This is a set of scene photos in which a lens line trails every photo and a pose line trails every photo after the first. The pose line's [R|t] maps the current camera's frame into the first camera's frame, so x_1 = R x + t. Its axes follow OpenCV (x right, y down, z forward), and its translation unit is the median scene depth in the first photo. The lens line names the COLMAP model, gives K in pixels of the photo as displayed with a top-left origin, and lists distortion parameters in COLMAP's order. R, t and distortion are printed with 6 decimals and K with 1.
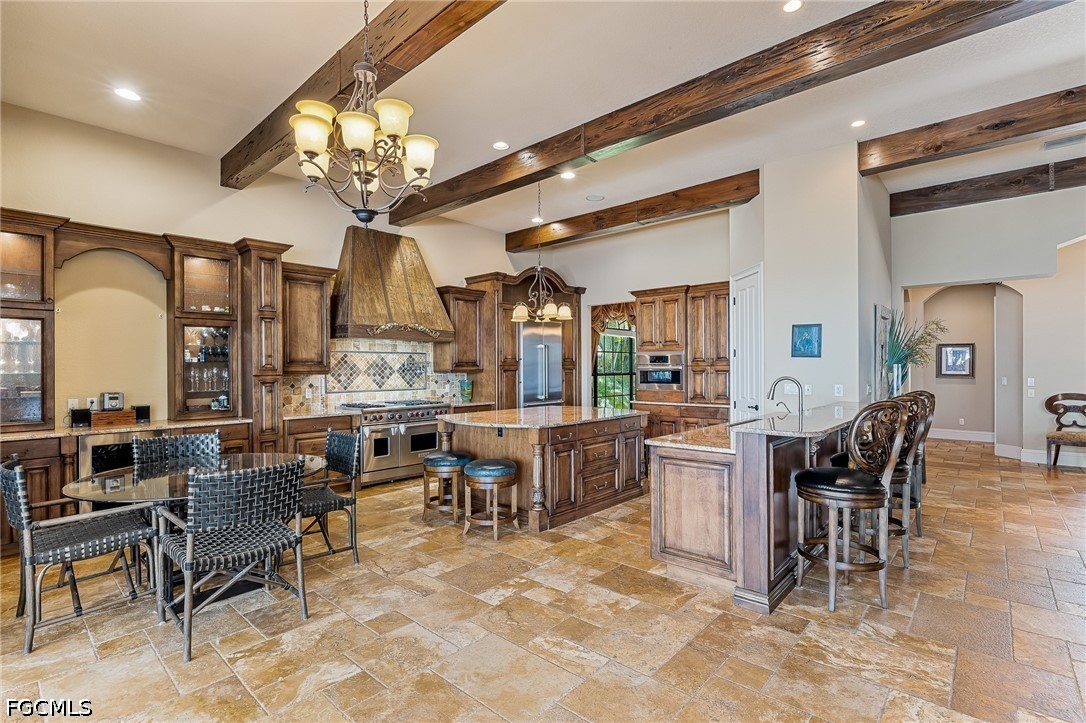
lens RADIAL K [[502.8, 0, 546.3], [0, 502.8, 365.3], [0, 0, 1]] dist [-0.005432, -0.001079]
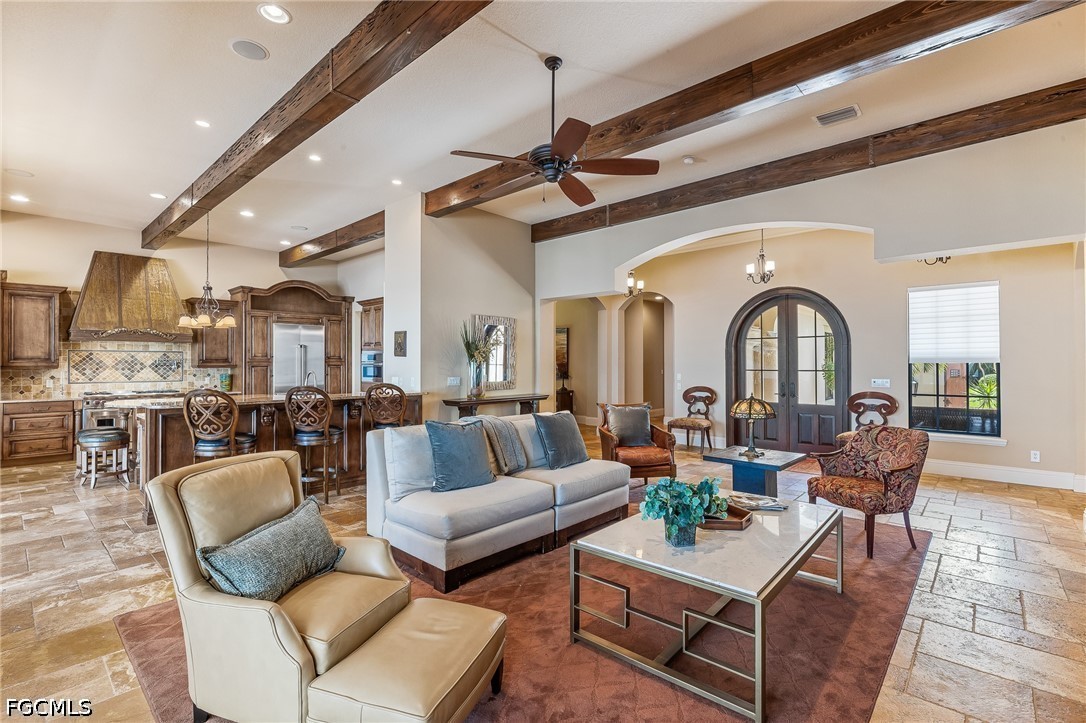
lens RADIAL K [[489.8, 0, 539.5], [0, 489.8, 360.9], [0, 0, 1]] dist [0.002963, 0.000097]
pose [[0.999911, 0.003335, -0.012906, 0.711853], [-0.003358, 0.999993, -0.001761, -0.002967], [0.012901, 0.001804, 0.999915, -0.210709]]
